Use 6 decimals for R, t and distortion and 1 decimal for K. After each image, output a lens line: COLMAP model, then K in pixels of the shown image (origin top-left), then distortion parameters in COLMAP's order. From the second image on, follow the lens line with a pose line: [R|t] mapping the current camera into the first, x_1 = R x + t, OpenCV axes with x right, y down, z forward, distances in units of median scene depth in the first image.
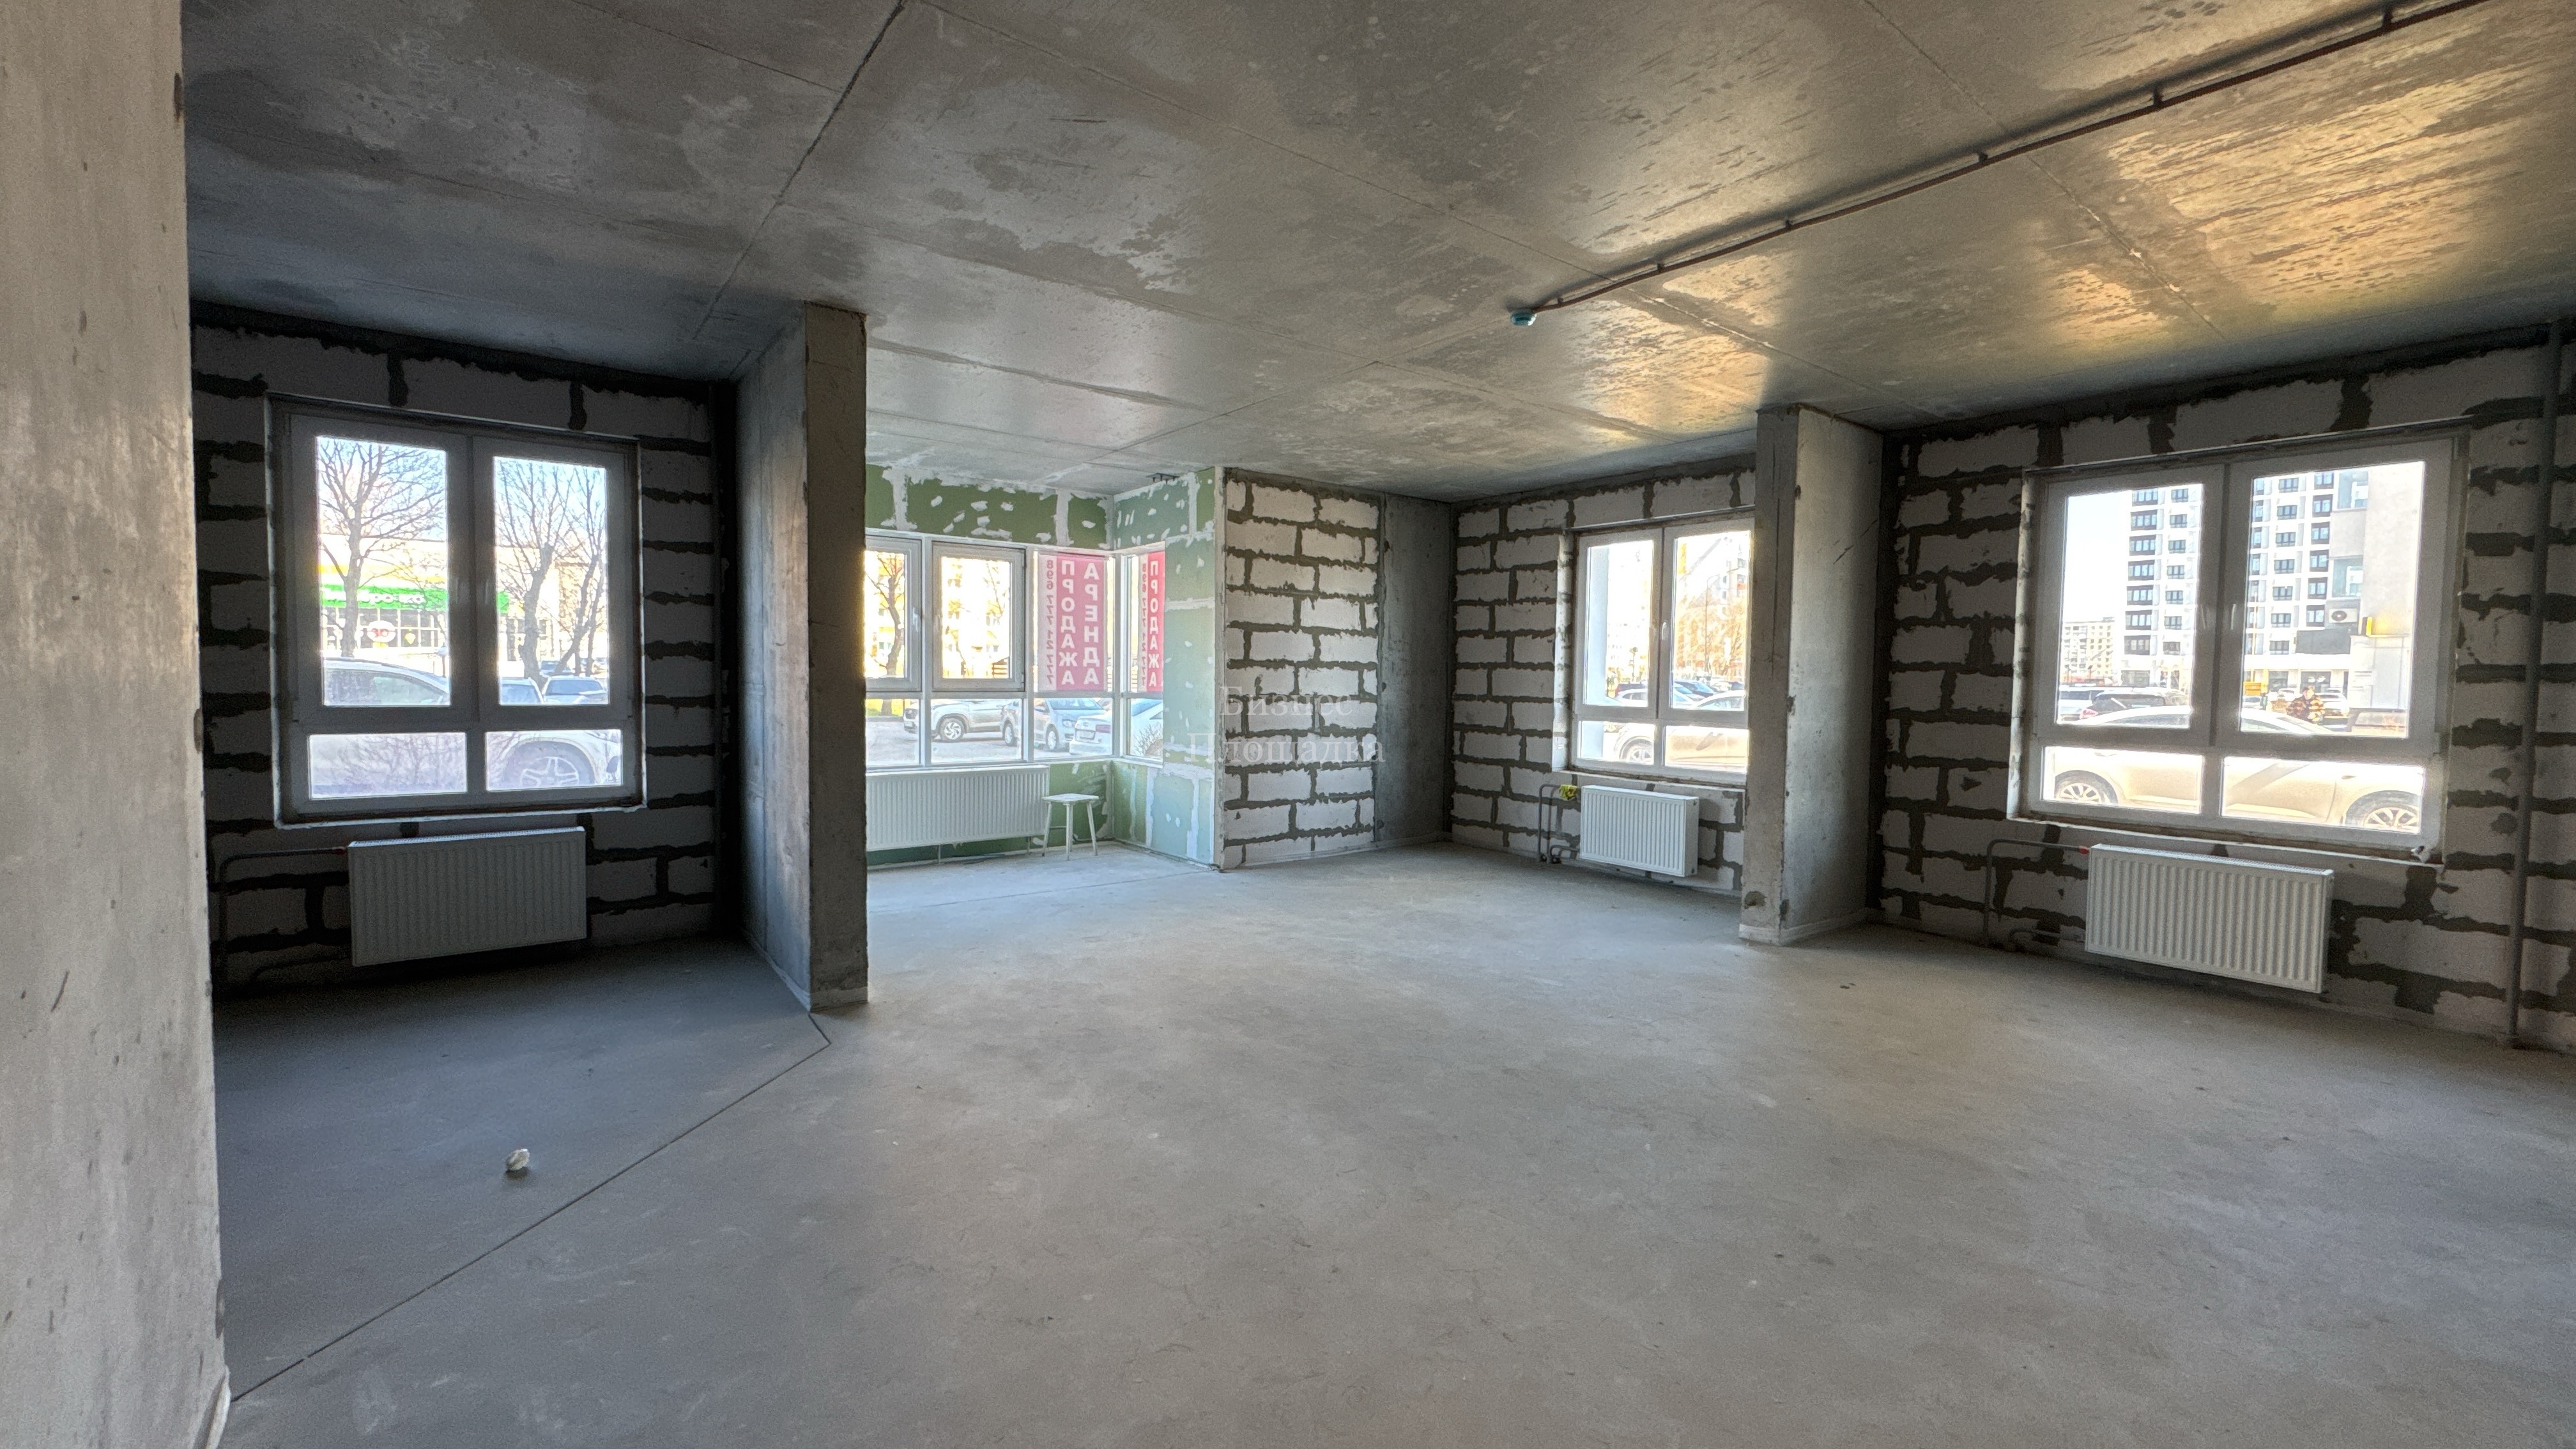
lens RADIAL K [[1021.5, 0, 1293.1], [0, 1021.5, 719.8], [0, 0, 1]] dist [-0.001135, 0.000019]
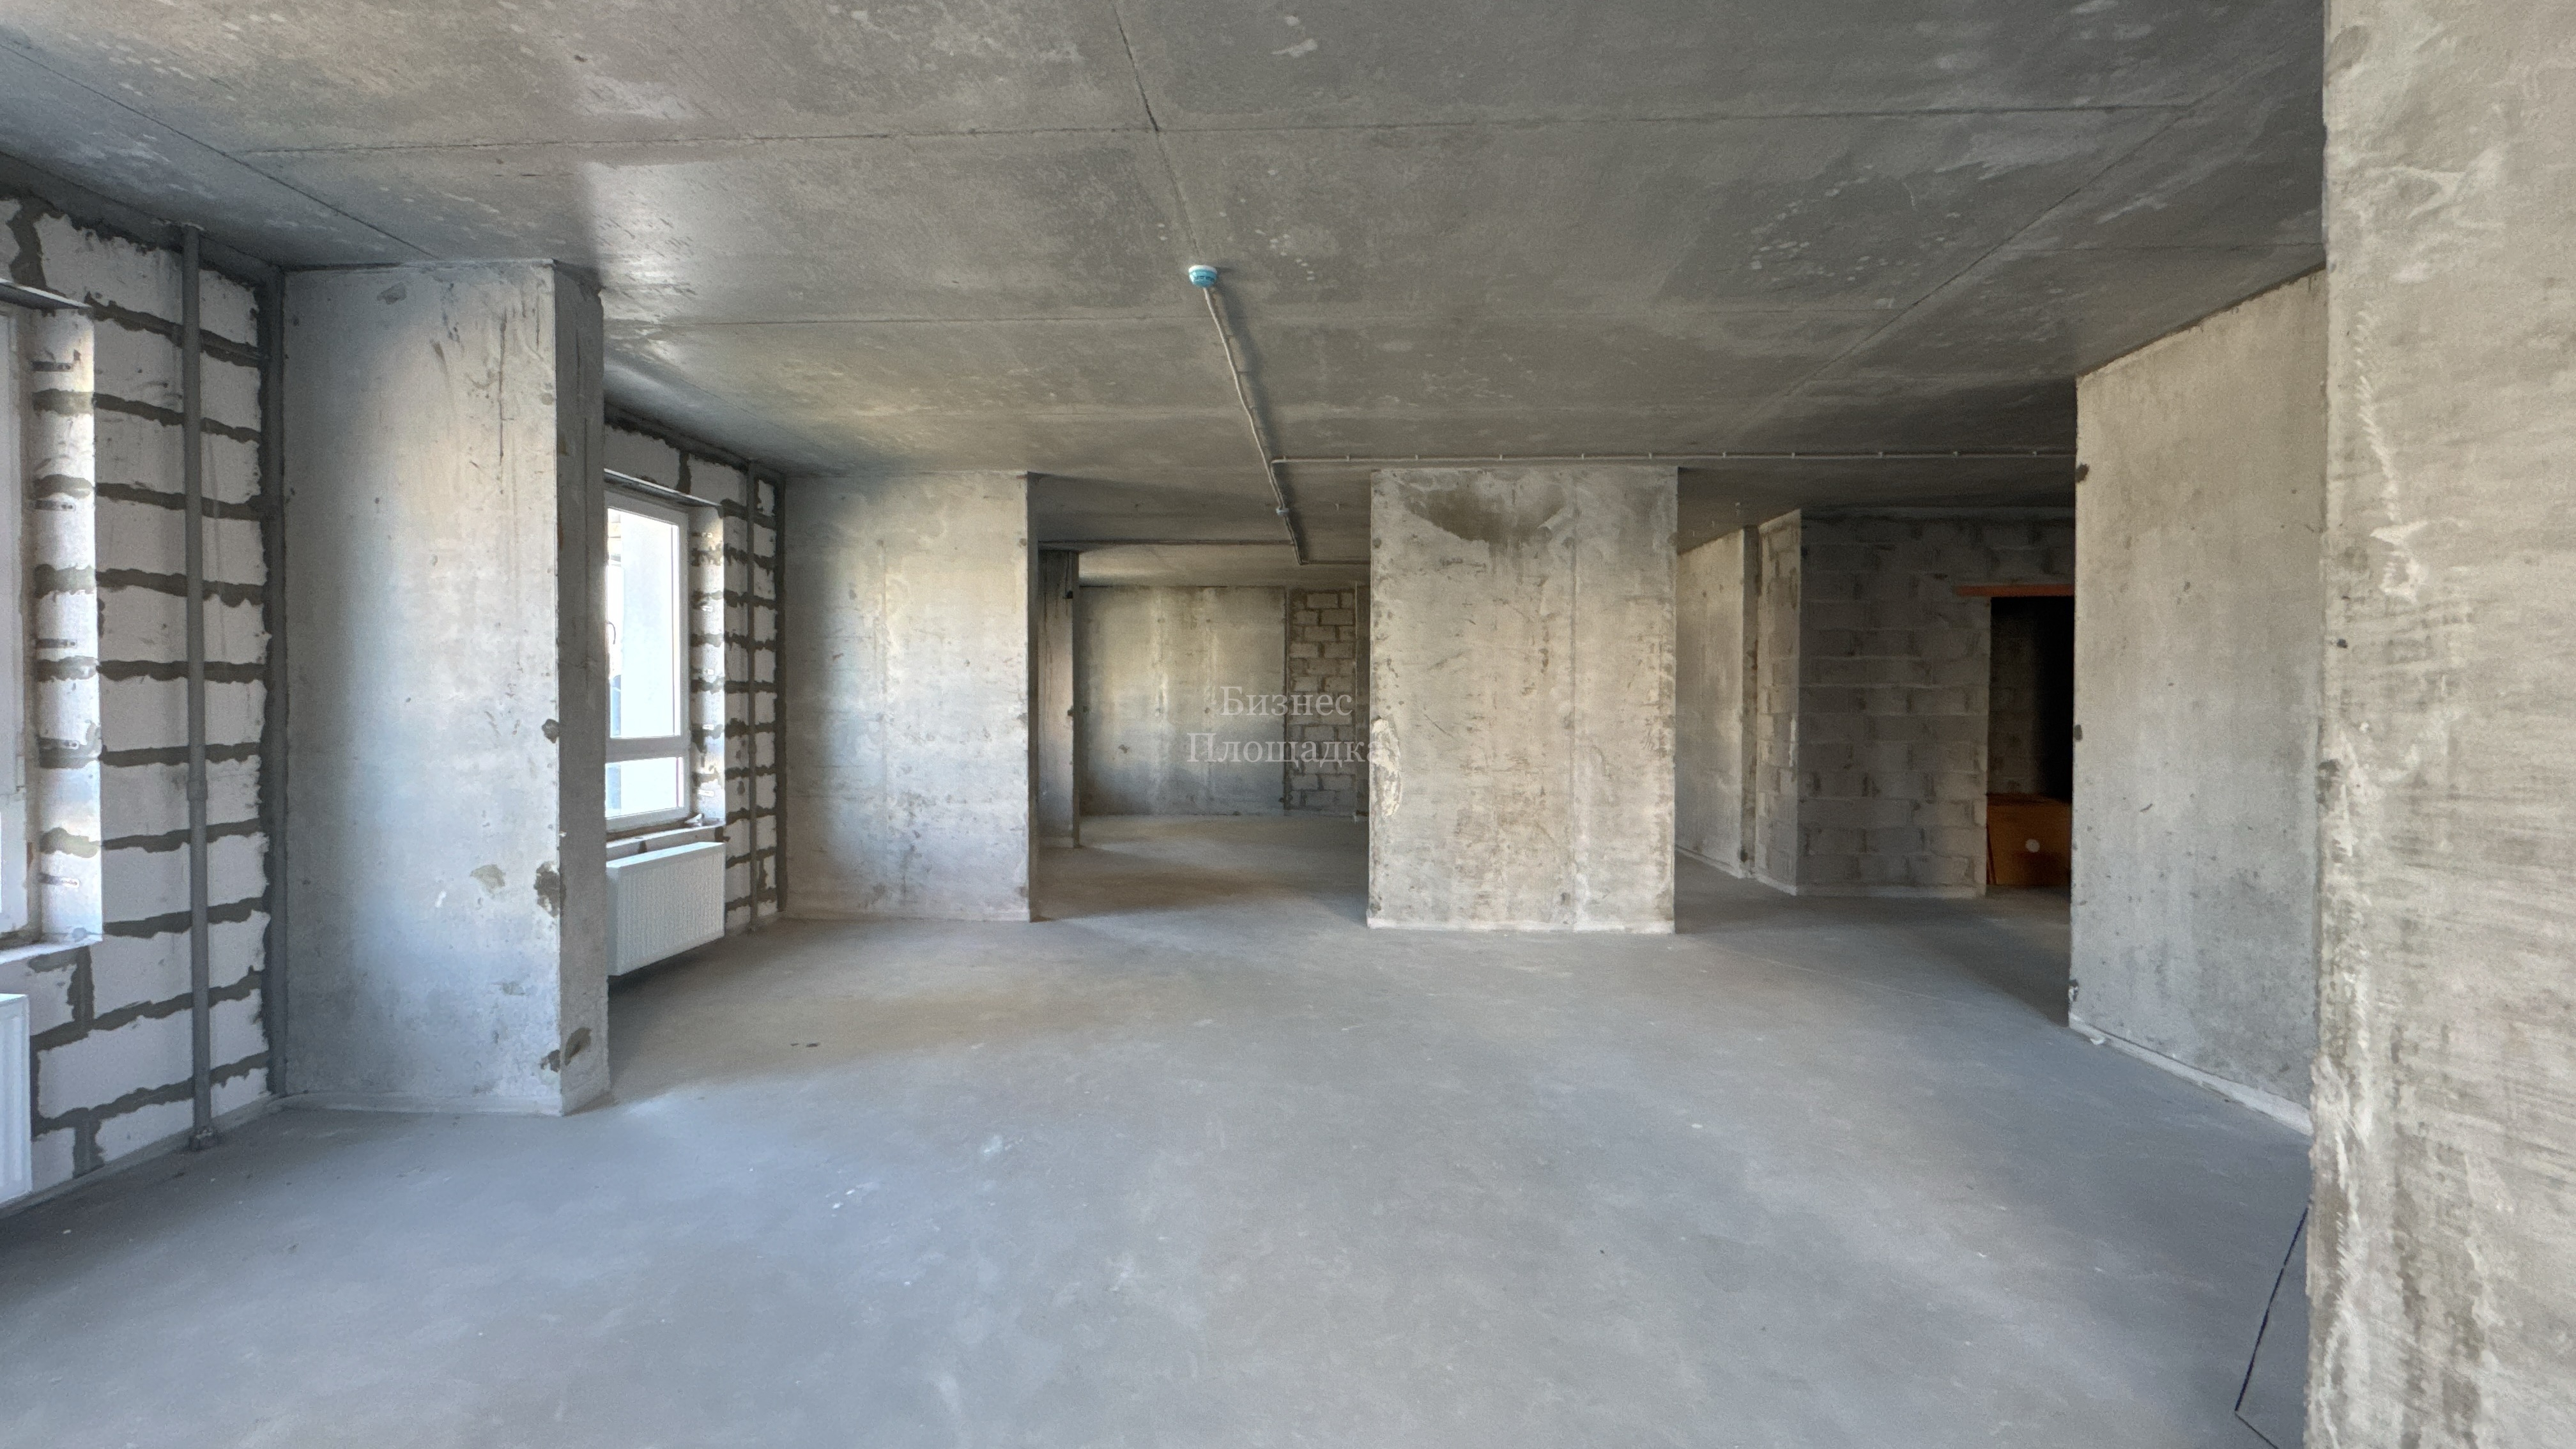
lens RADIAL K [[1025.2, 0, 1290.0], [0, 1025.2, 720.2], [0, 0, 1]] dist [-0.001225, 0.000004]
pose [[-0.753031, -0.028386, 0.657373, -0.277891], [0.015535, 0.998024, 0.060891, -0.053053], [-0.657802, 0.056065, -0.751101, 1.118315]]
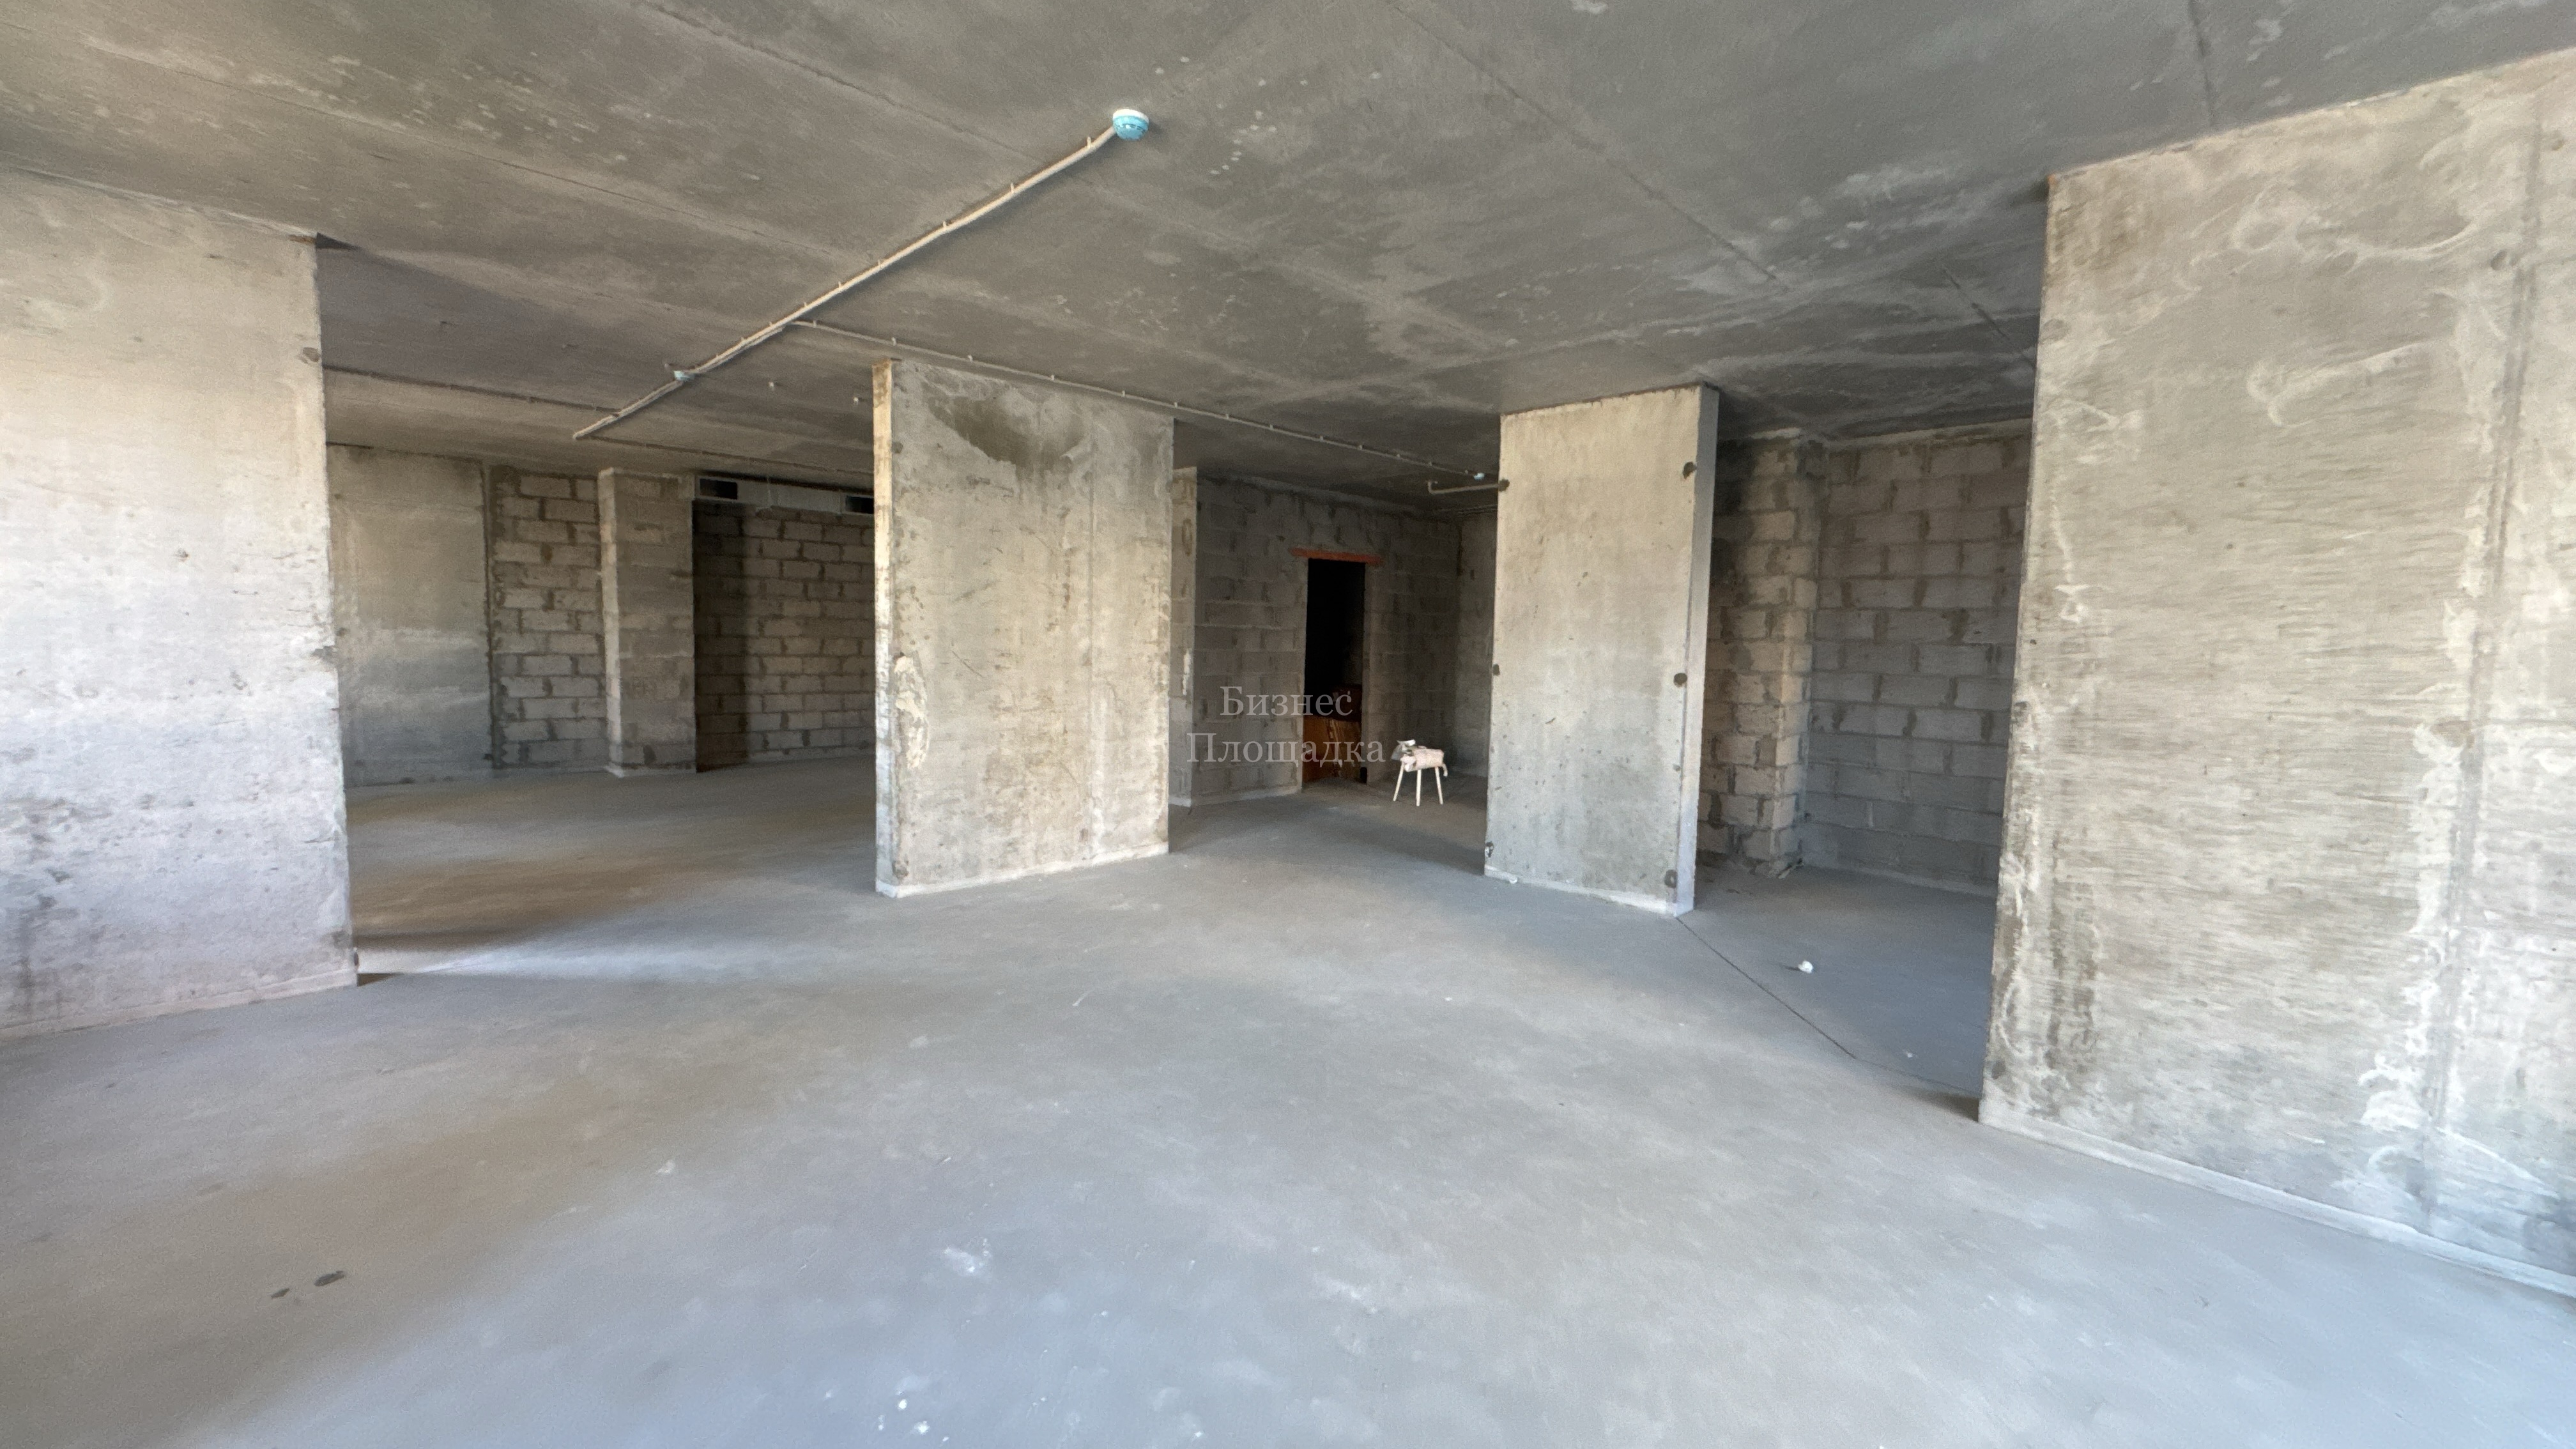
lens RADIAL K [[1025.2, 0, 1290.0], [0, 1025.2, 720.2], [0, 0, 1]] dist [-0.001225, 0.000004]
pose [[-0.991672, -0.029169, -0.125439, 0.132922], [-0.044900, 0.991207, 0.124471, -0.060852], [0.120705, 0.129067, -0.984262, 1.208731]]
